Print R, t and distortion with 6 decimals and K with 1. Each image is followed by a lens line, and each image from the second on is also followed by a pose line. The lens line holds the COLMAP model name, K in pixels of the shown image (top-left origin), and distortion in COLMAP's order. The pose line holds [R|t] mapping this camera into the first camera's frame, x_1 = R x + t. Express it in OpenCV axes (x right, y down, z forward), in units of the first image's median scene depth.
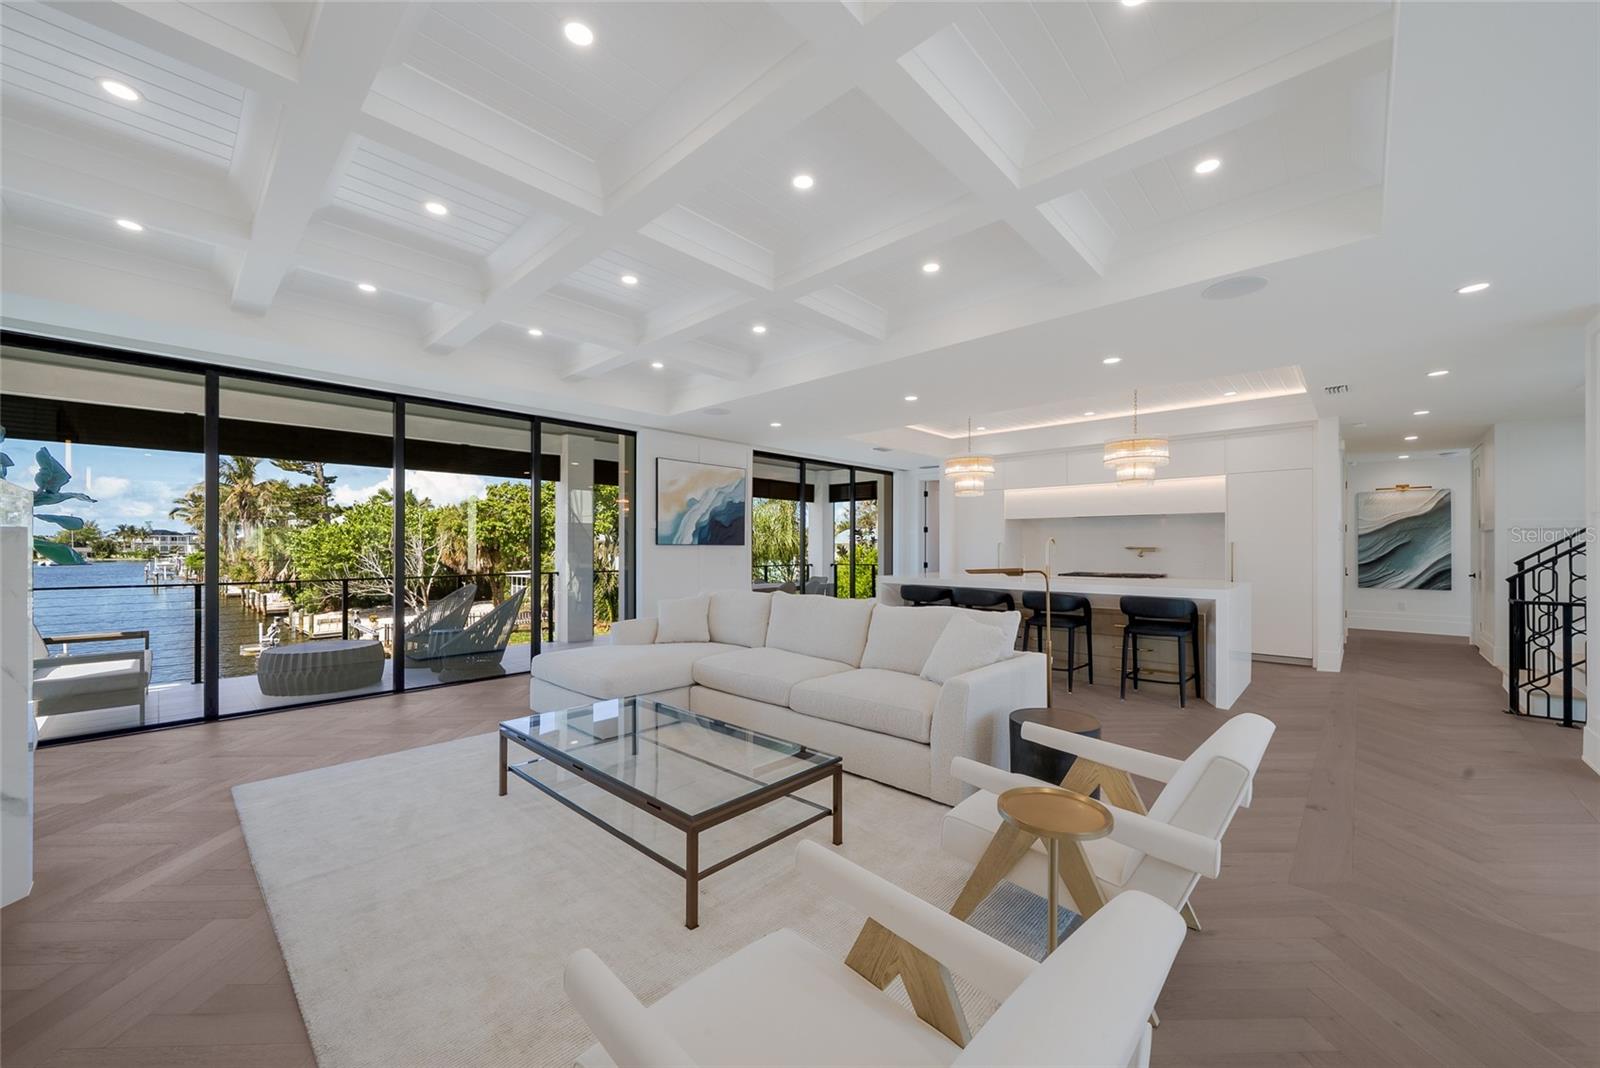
lens RADIAL K [[602.9, 0, 796.5], [0, 602.9, 545.4], [0, 0, 1]] dist [0.000017, -0.000016]
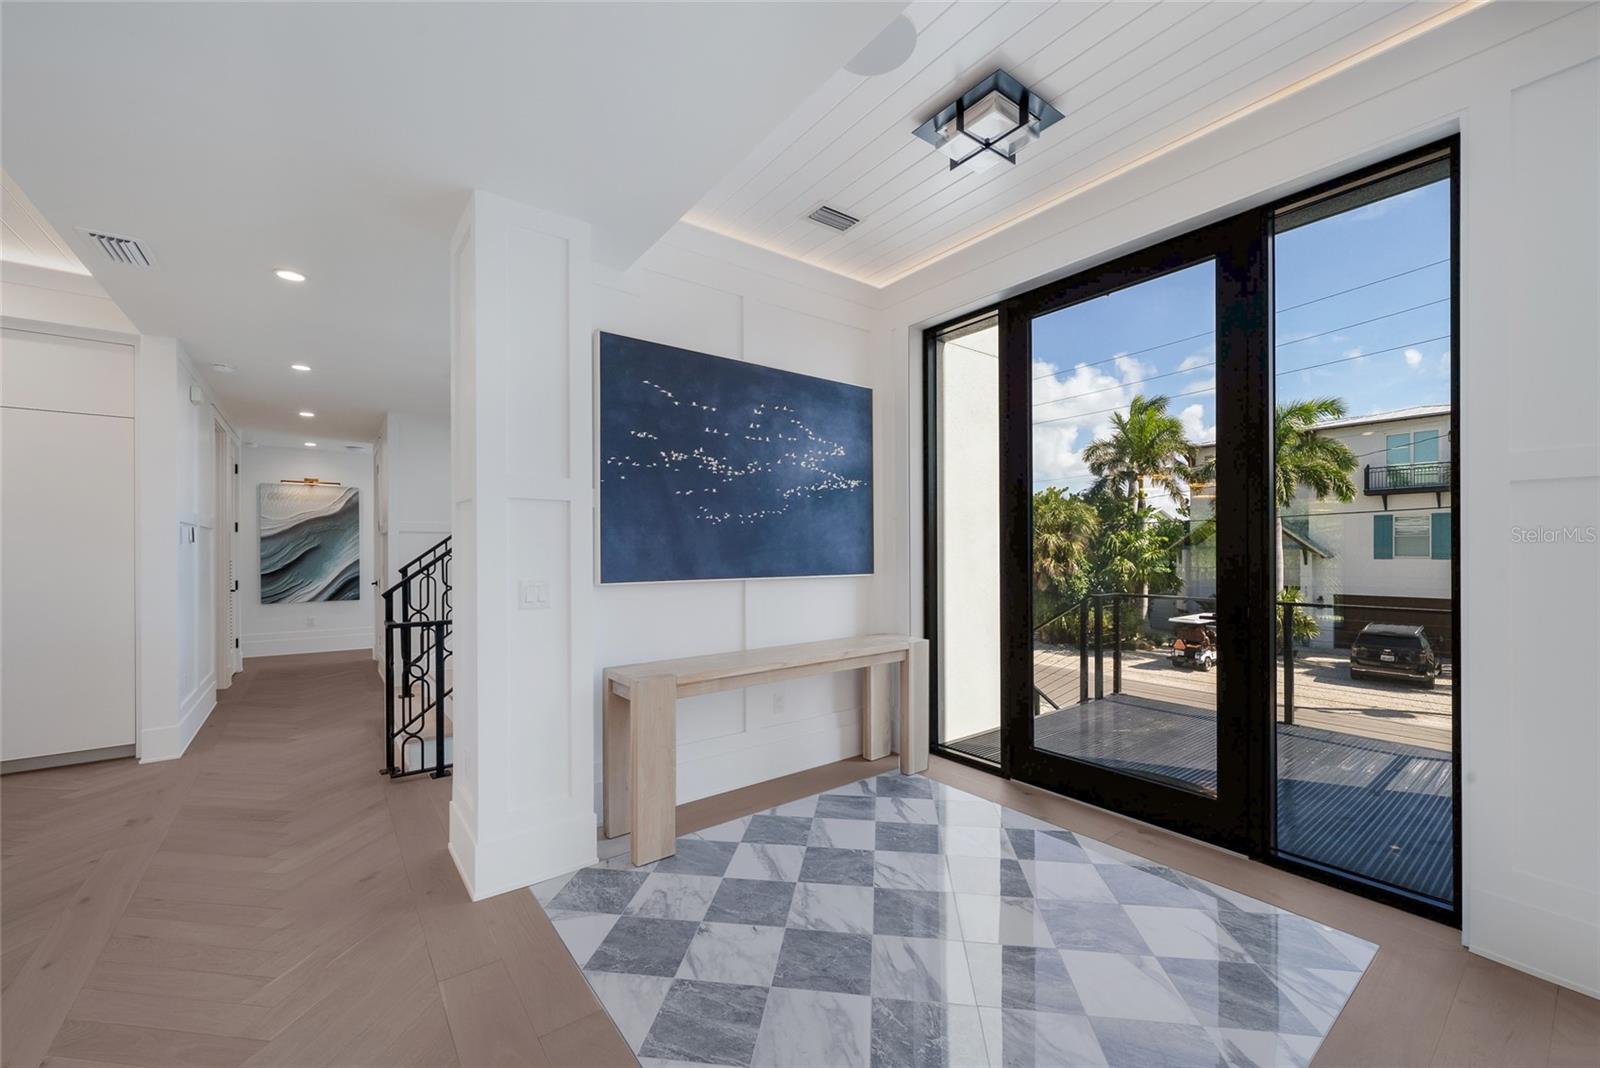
lens RADIAL K [[622.8, 0, 792.4], [0, 622.8, 549.4], [0, 0, 1]] dist [-0.000232, 0.000050]
pose [[0.167135, 0.000266, 0.985934, 0.335838], [0.002884, 0.999996, -0.000759, 0.001554], [-0.985930, 0.002971, 0.167134, 0.247145]]
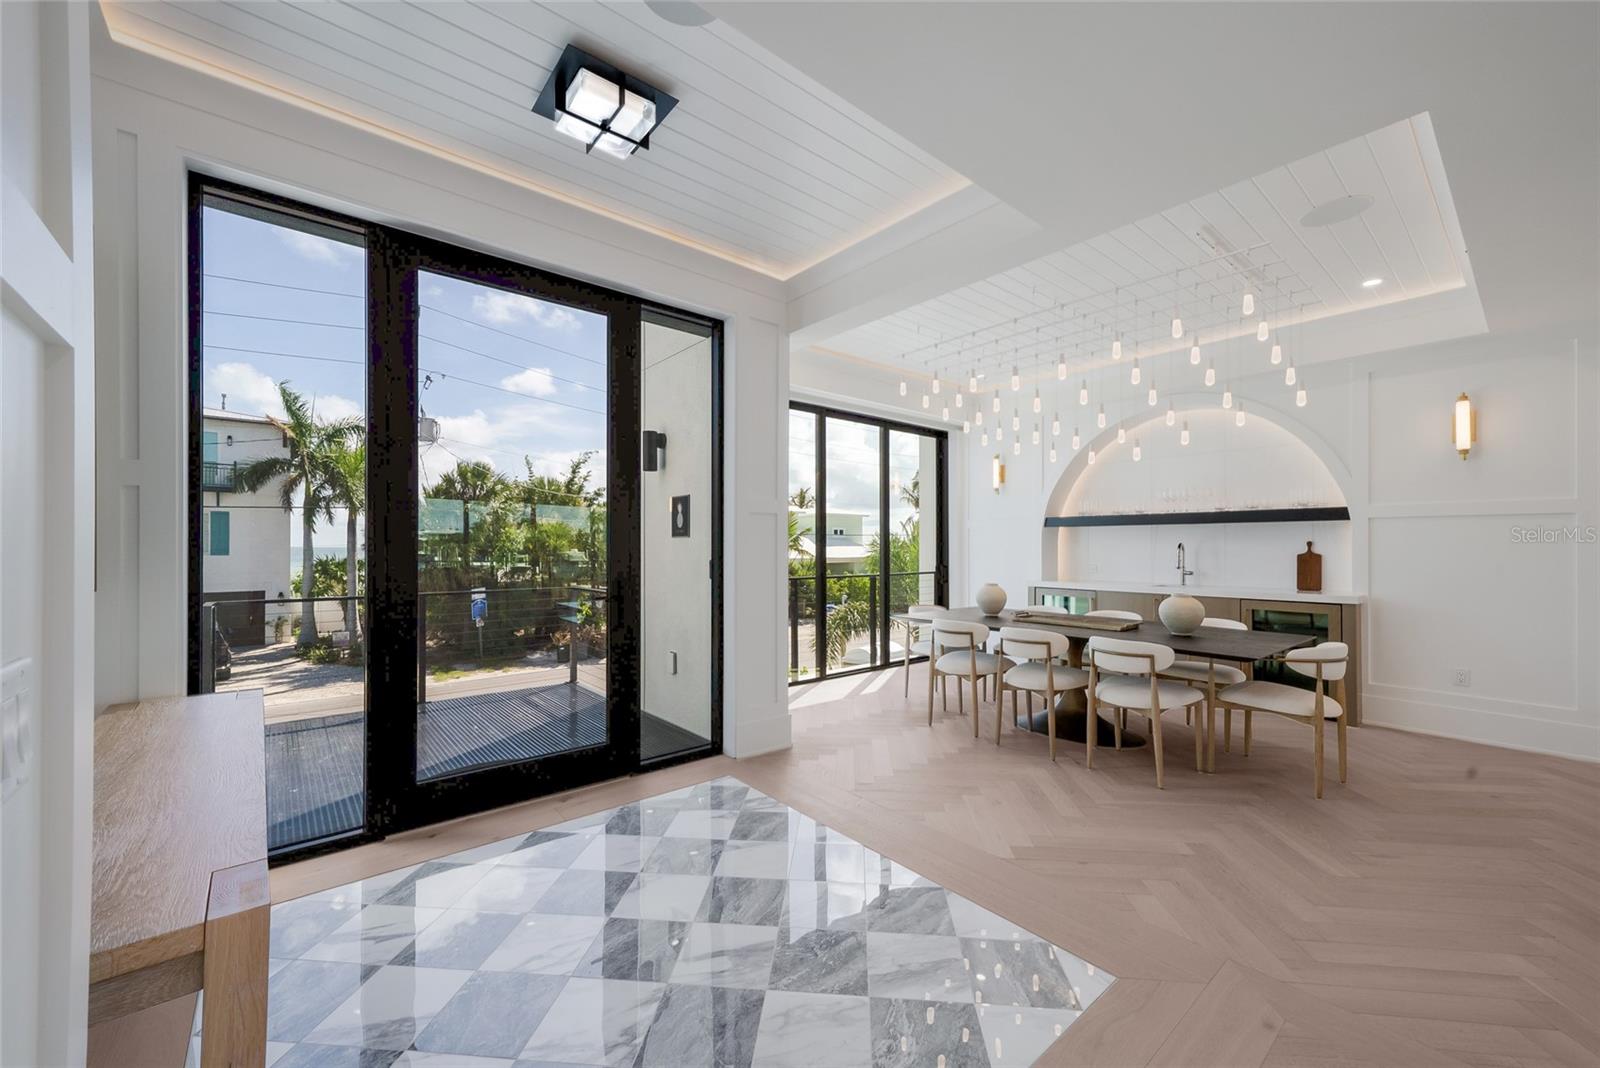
lens RADIAL K [[622.8, 0, 792.4], [0, 622.8, 549.4], [0, 0, 1]] dist [-0.000232, 0.000050]
pose [[-0.992841, -0.003412, 0.119398, 0.554860], [-0.002530, 0.999968, 0.007542, 0.000099], [-0.119420, 0.007186, -0.992818, 0.515977]]
